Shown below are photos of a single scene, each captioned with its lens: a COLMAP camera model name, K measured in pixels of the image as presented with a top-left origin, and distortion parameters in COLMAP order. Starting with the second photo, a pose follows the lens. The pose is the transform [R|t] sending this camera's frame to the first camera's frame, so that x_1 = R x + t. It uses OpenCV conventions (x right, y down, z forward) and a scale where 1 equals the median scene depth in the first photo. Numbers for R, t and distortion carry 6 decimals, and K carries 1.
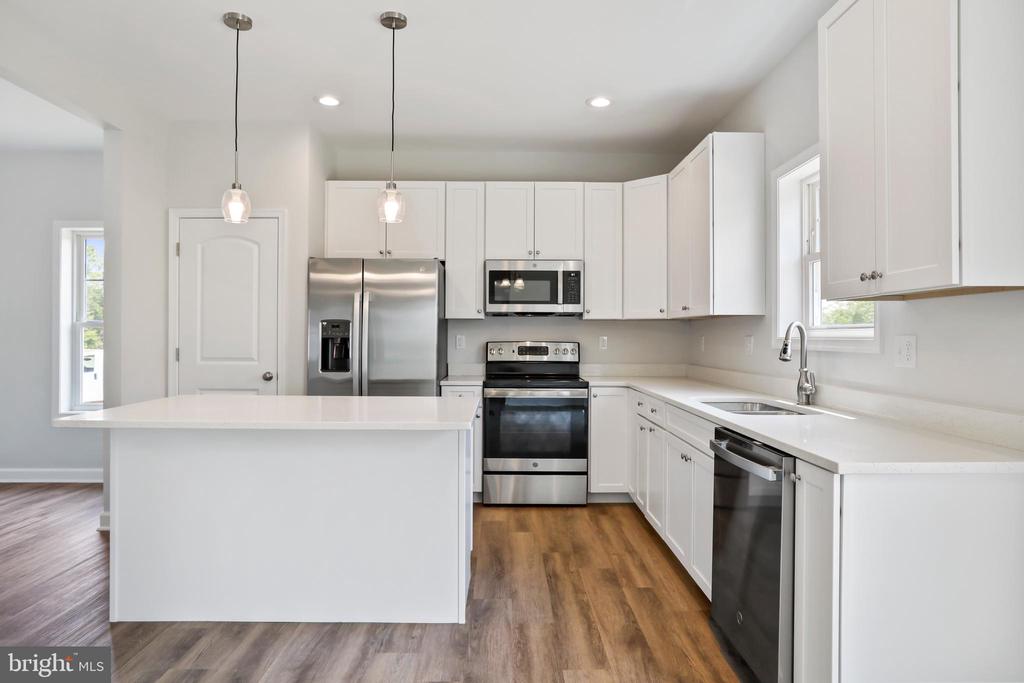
lens RADIAL K [[624.6, 0, 512.9], [0, 624.6, 339.5], [0, 0, 1]] dist [-0.034520, 0.004752]
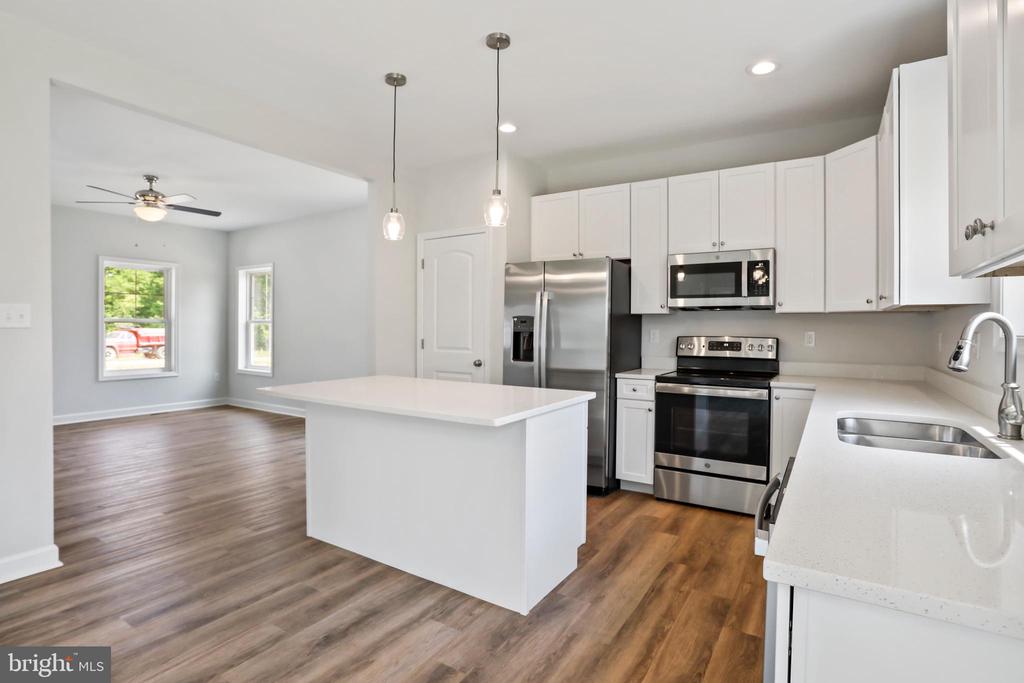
lens RADIAL K [[515.5, 0, 508.6], [0, 515.5, 333.2], [0, 0, 1]] dist [-0.047949, 0.005749]
pose [[0.830291, 0.008050, -0.557272, 0.227936], [-0.006442, 0.999968, 0.004847, -0.004195], [0.557293, -0.000434, 0.830316, 0.188660]]
